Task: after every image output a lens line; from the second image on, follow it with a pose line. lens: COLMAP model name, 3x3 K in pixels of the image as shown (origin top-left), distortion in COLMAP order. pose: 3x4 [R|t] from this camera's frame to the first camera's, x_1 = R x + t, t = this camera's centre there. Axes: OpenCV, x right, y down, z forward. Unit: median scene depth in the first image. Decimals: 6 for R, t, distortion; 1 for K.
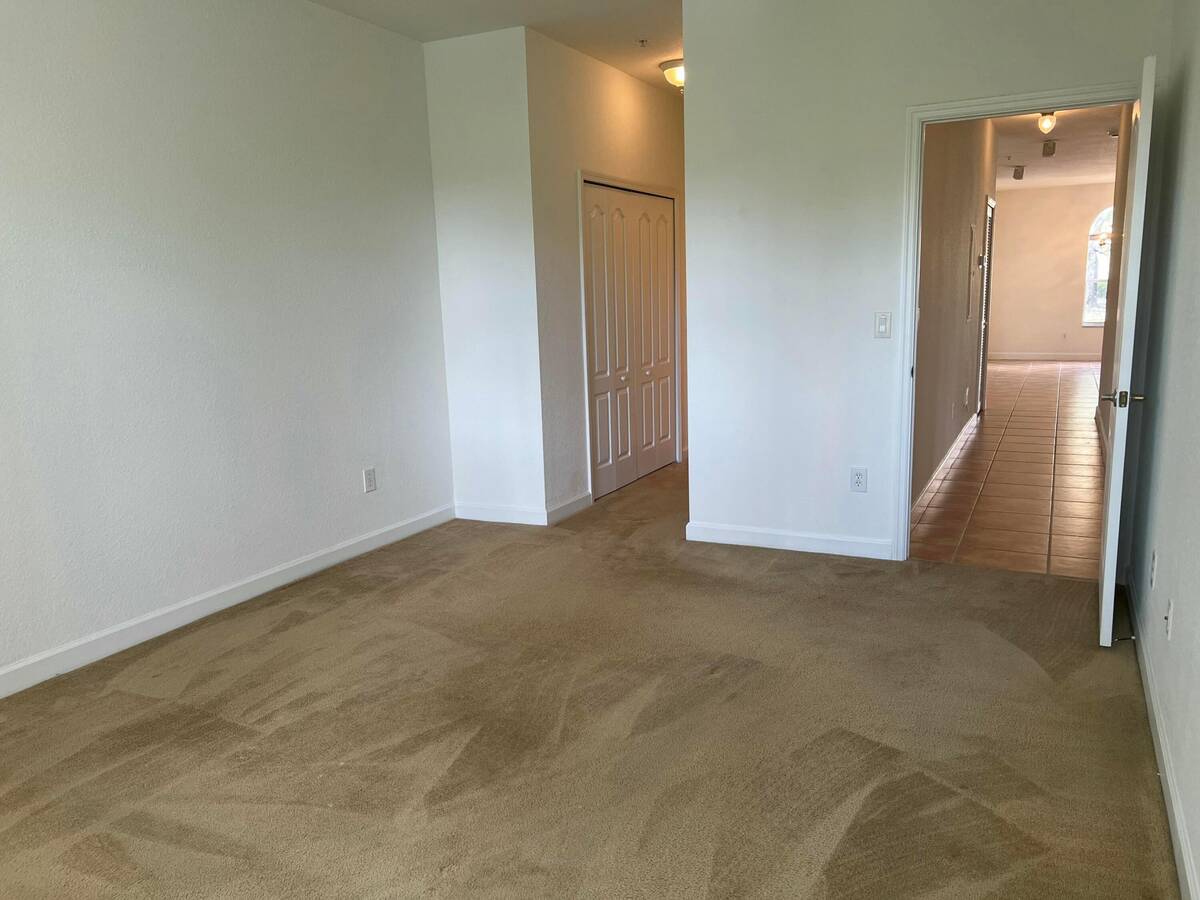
lens RADIAL K [[893.6, 0, 606.8], [0, 893.6, 446.0], [0, 0, 1]] dist [0.009120, -0.021263]
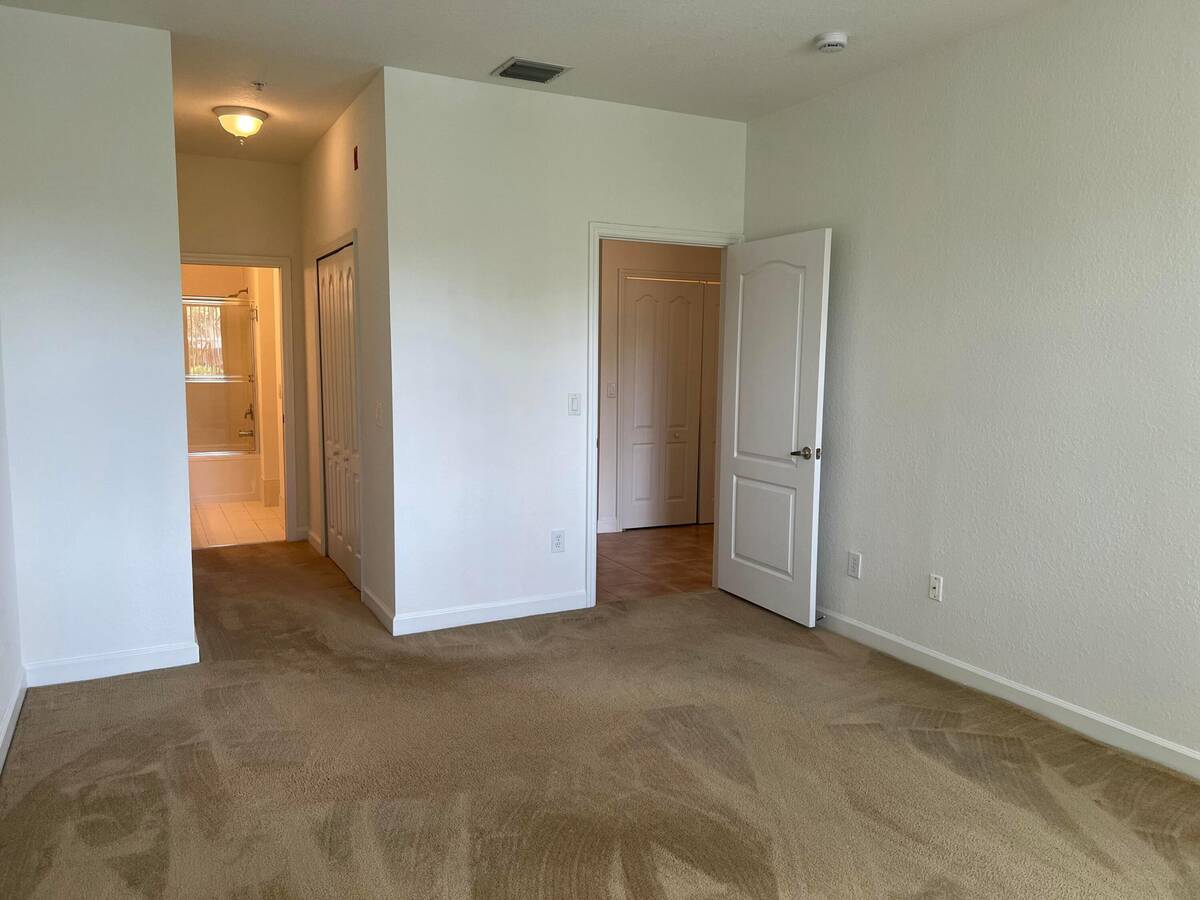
lens RADIAL K [[893.6, 0, 599.1], [0, 893.6, 447.8], [0, 0, 1]] dist [0.009120, -0.021263]
pose [[0.613936, -0.053273, 0.787556, -0.535092], [0.117555, 0.992764, -0.024485, -0.042447], [-0.780554, 0.107613, 0.615756, 0.269857]]
